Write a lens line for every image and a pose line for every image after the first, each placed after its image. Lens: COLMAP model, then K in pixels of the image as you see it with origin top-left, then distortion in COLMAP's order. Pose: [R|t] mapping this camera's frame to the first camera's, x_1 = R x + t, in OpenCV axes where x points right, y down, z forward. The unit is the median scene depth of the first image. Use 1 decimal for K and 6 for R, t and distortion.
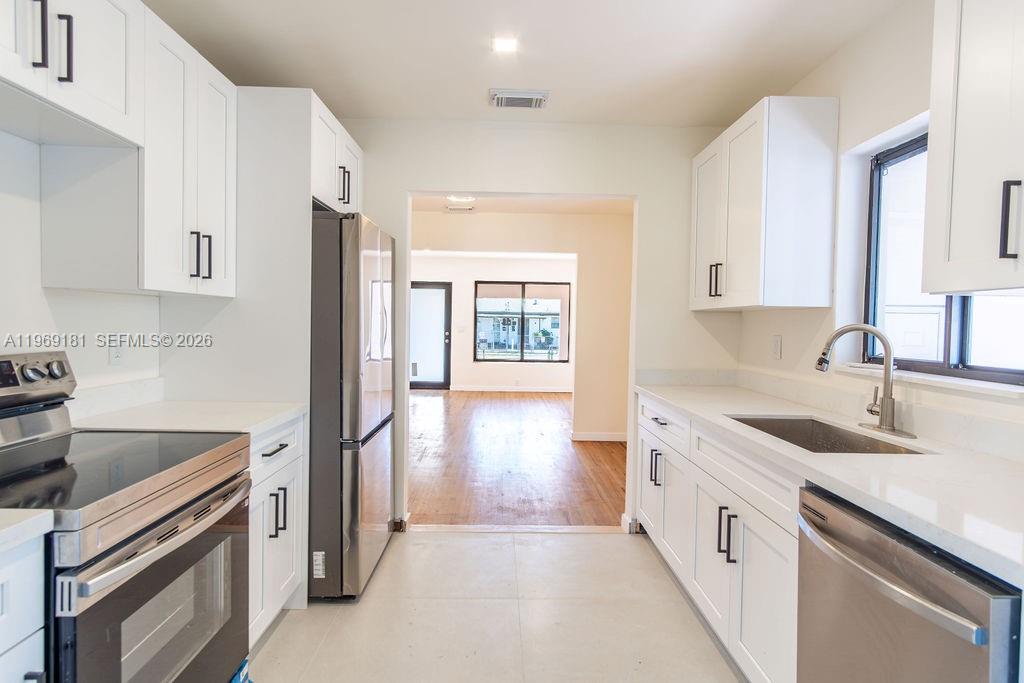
lens RADIAL K [[575.0, 0, 509.1], [0, 575.0, 338.5], [0, 0, 1]] dist [0.000939, 0.000686]
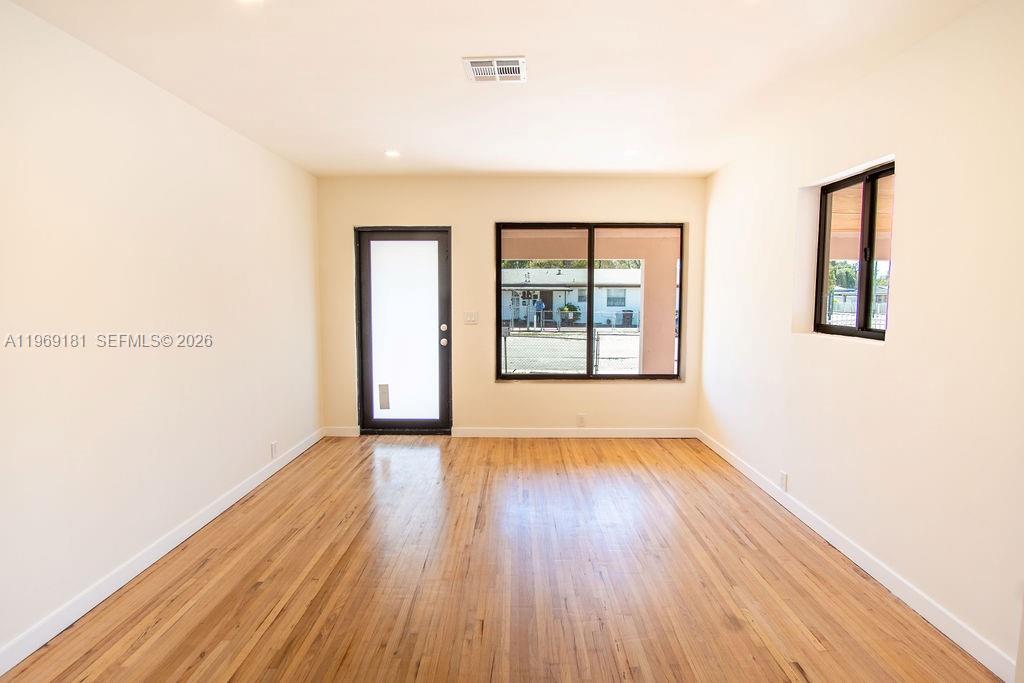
lens RADIAL K [[575.0, 0, 509.1], [0, 575.0, 338.5], [0, 0, 1]] dist [0.000939, 0.000686]
pose [[0.999527, -0.015599, -0.026514, -0.036319], [0.016858, 0.998707, 0.047962, -0.022426], [0.025731, -0.048386, 0.998497, 0.487281]]
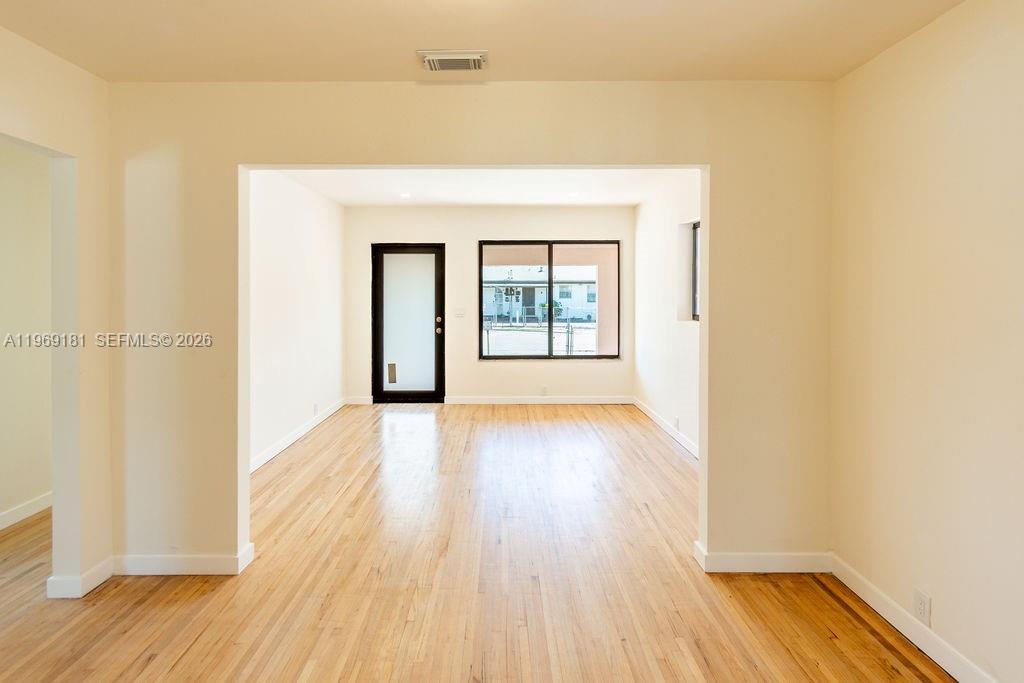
lens RADIAL K [[587.7, 0, 506.3], [0, 587.7, 293.6], [0, 0, 1]] dist [0.000360, 0.000177]
pose [[0.999810, -0.019153, -0.003605, -0.026010], [0.019068, 0.999567, -0.022399, -0.021787], [0.004032, 0.022326, 0.999743, 0.310893]]
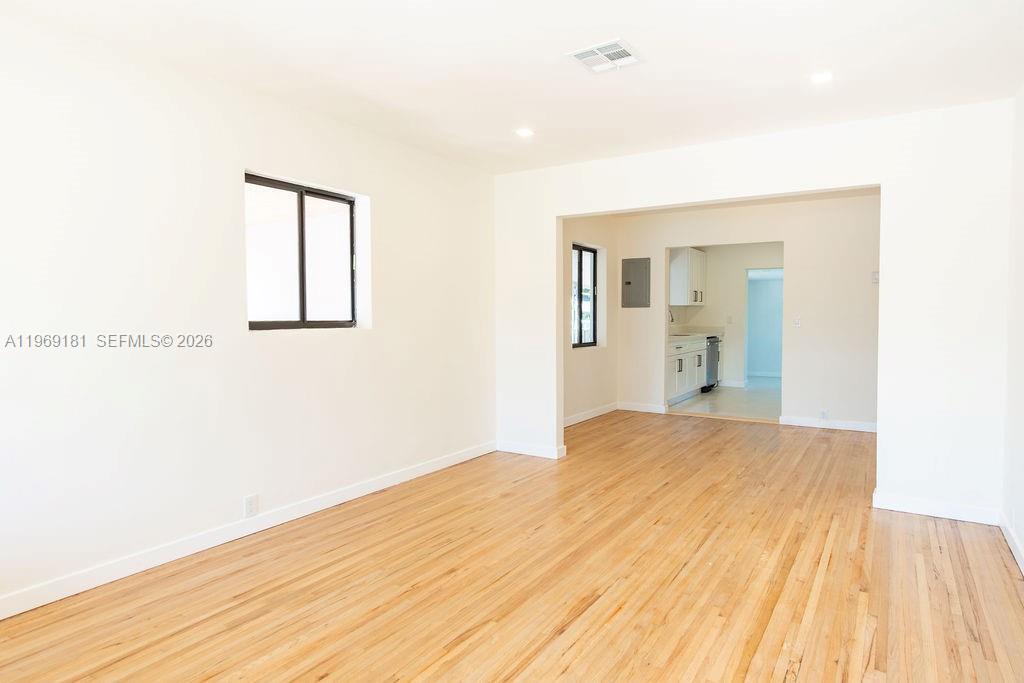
lens RADIAL K [[575.0, 0, 509.1], [0, 575.0, 338.5], [0, 0, 1]] dist [0.000939, 0.000686]
pose [[-0.821465, -0.038219, 0.568976, -0.170182], [0.004477, 0.997289, 0.073454, -0.028172], [-0.570241, 0.062887, -0.819067, 1.024443]]
